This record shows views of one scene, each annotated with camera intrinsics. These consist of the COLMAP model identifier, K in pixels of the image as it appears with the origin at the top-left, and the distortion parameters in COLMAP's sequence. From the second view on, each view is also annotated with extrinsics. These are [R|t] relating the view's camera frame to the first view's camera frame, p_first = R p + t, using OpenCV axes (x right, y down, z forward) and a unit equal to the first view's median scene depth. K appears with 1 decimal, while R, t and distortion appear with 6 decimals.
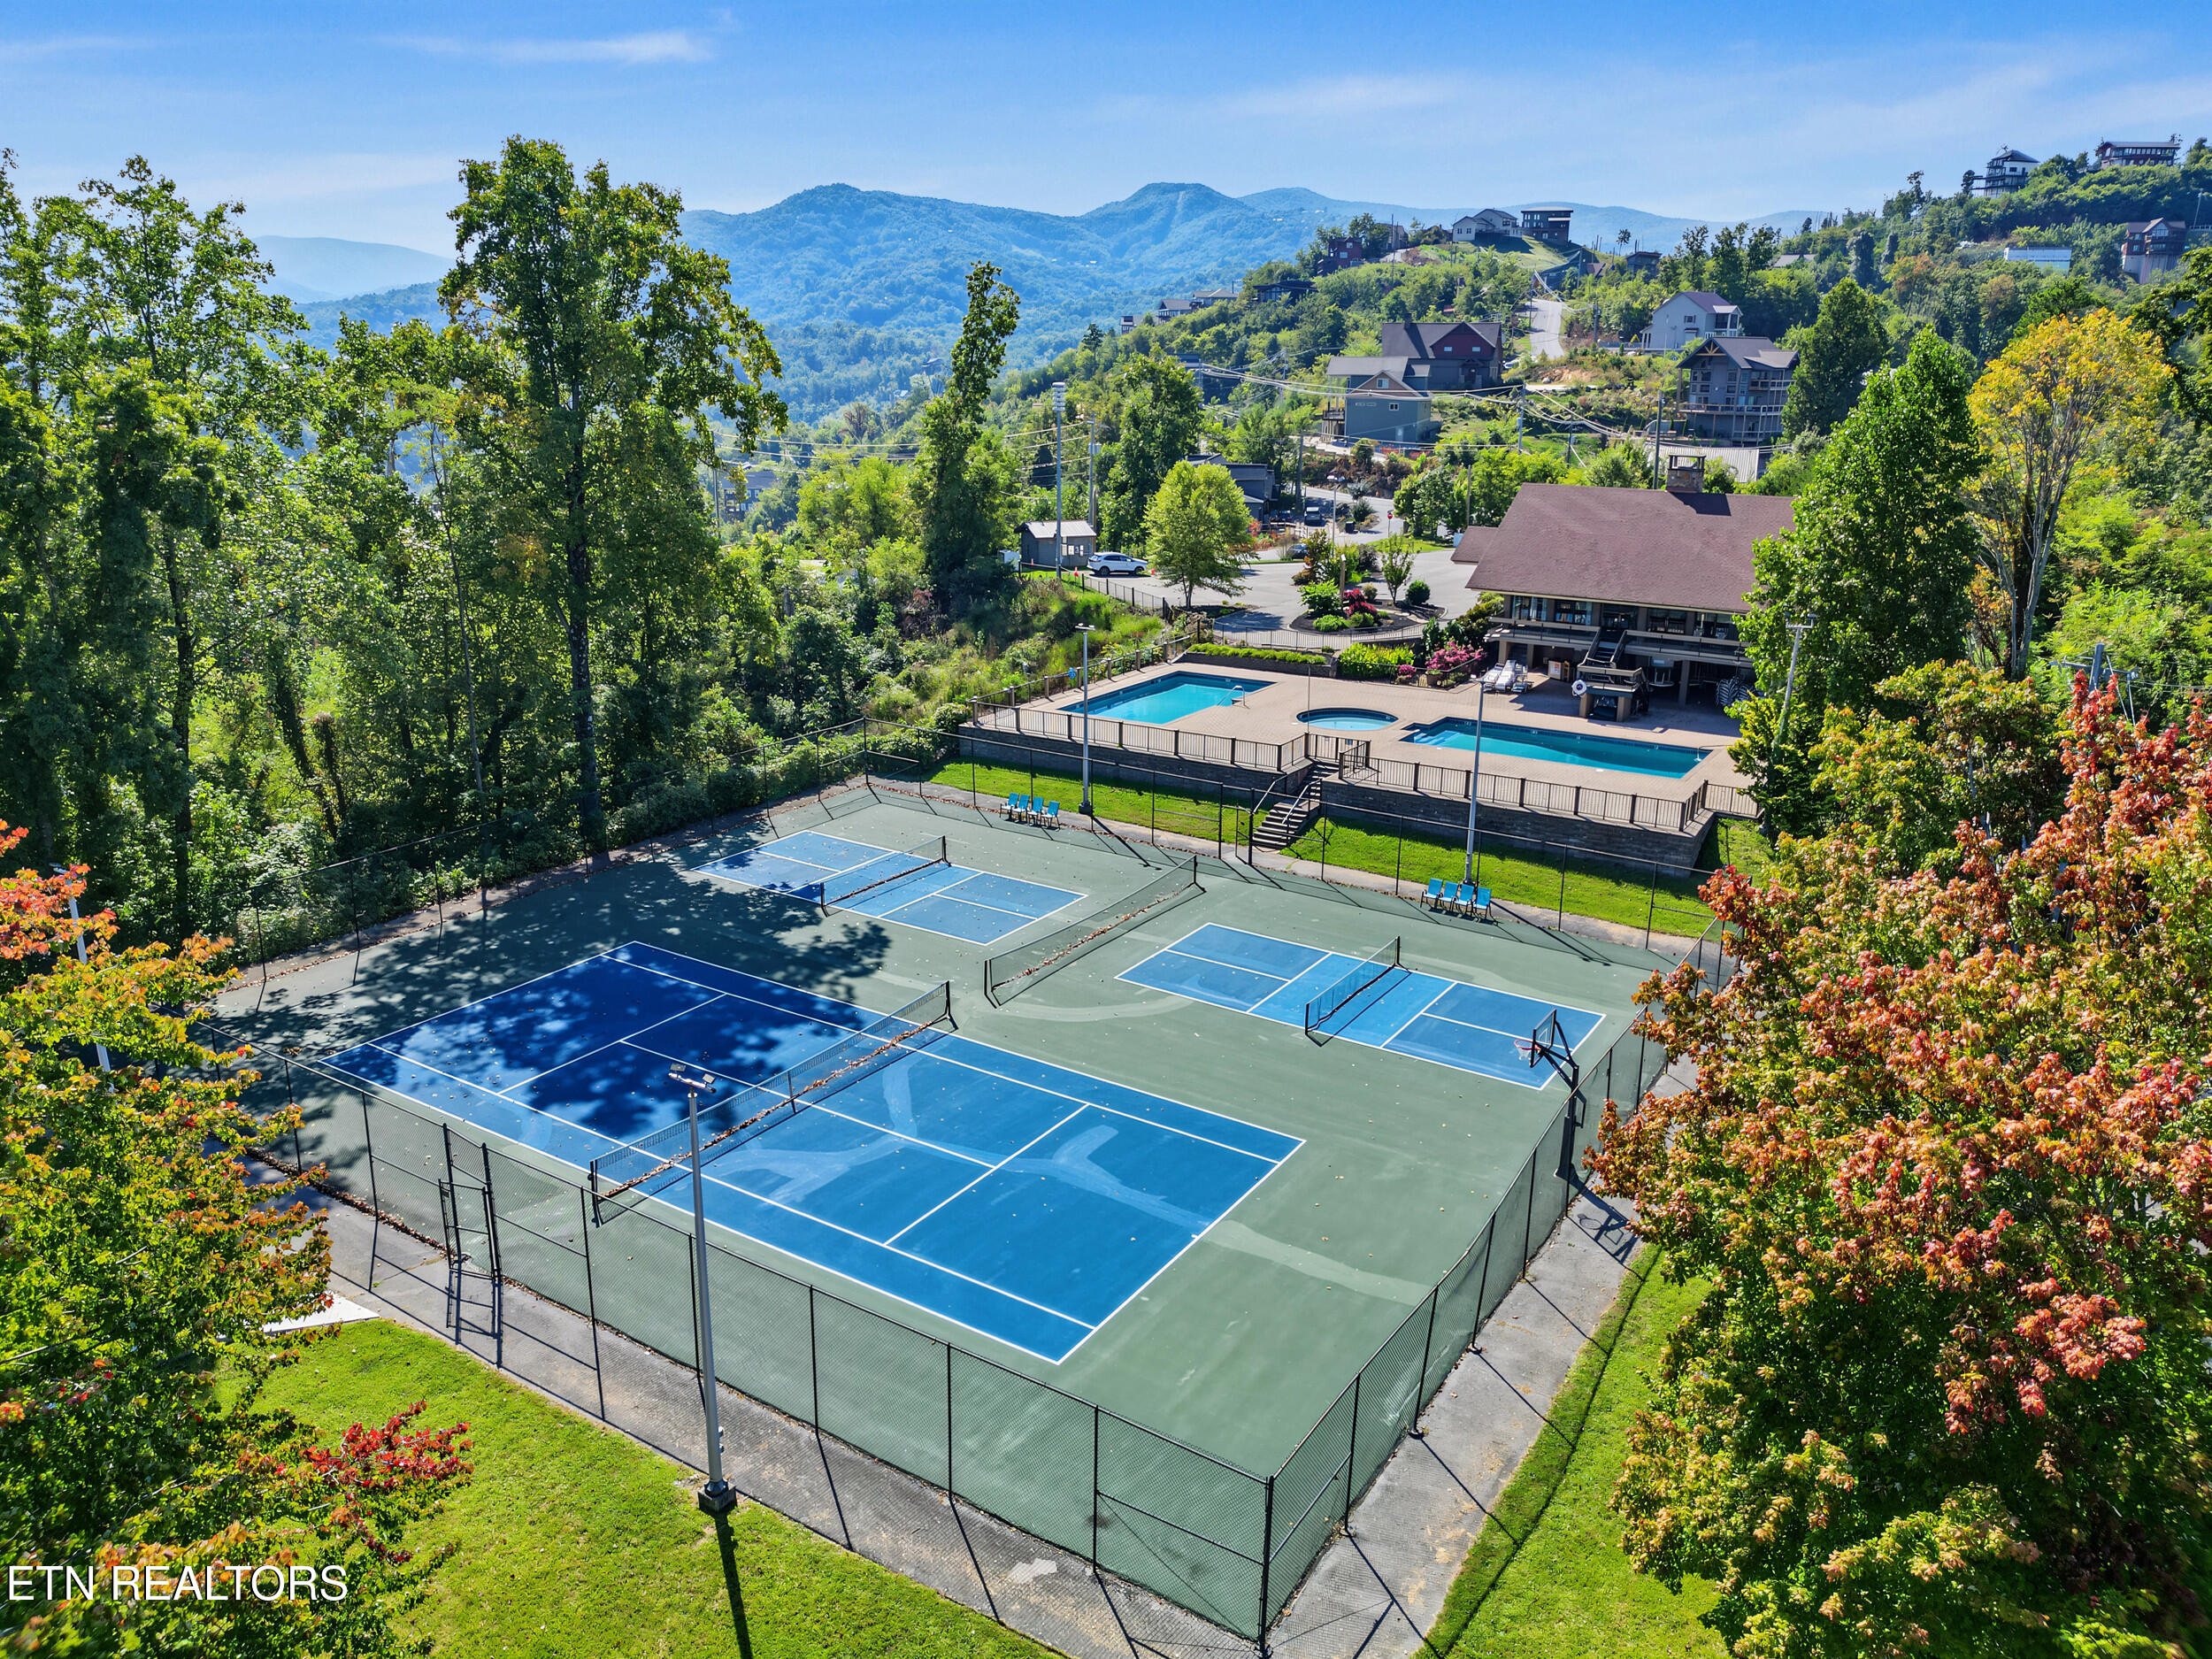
lens RADIAL K [[1668.0, 0, 1108.1], [0, 1668.0, 848.6], [0, 0, 1]] dist [0.003726, -0.026281]
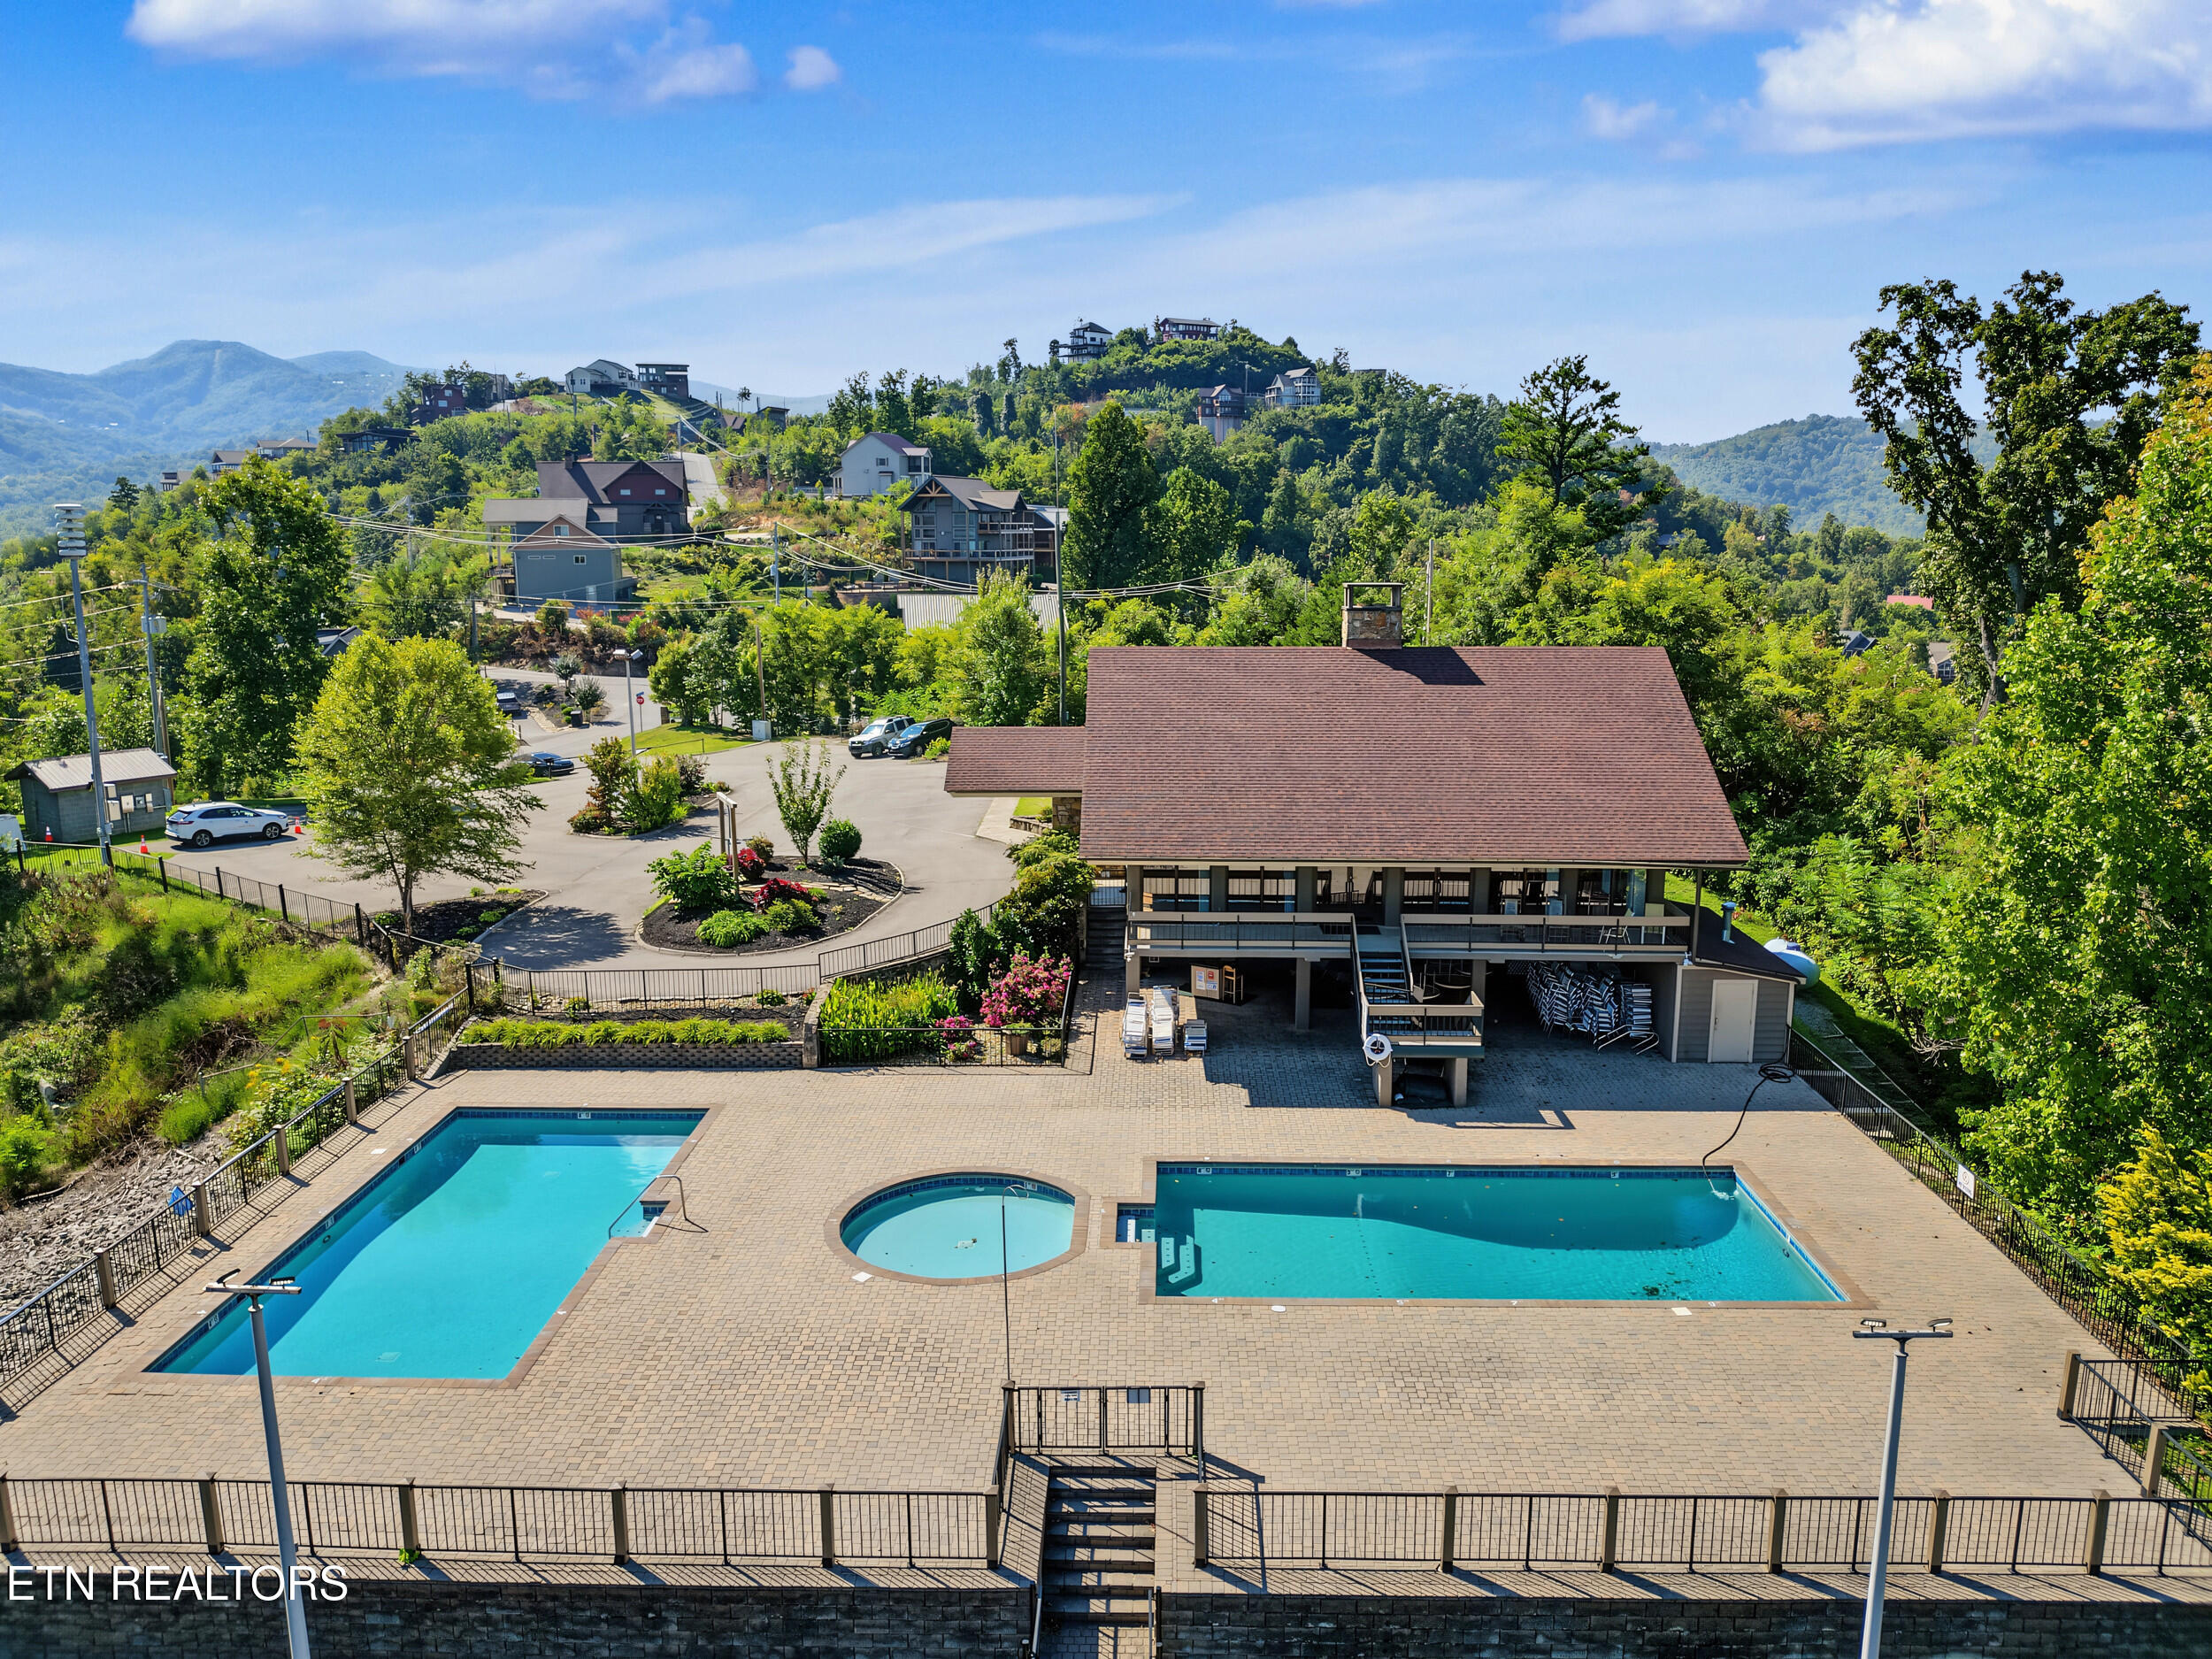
lens RADIAL K [[1668.0, 0, 1112.4], [0, 1668.0, 820.6], [0, 0, 1]] dist [0.003726, -0.026281]
pose [[0.867264, -0.099048, 0.487896, -0.005058], [0.152956, 0.985622, -0.071796, -0.047056], [-0.473769, 0.136893, 0.869944, 0.205201]]
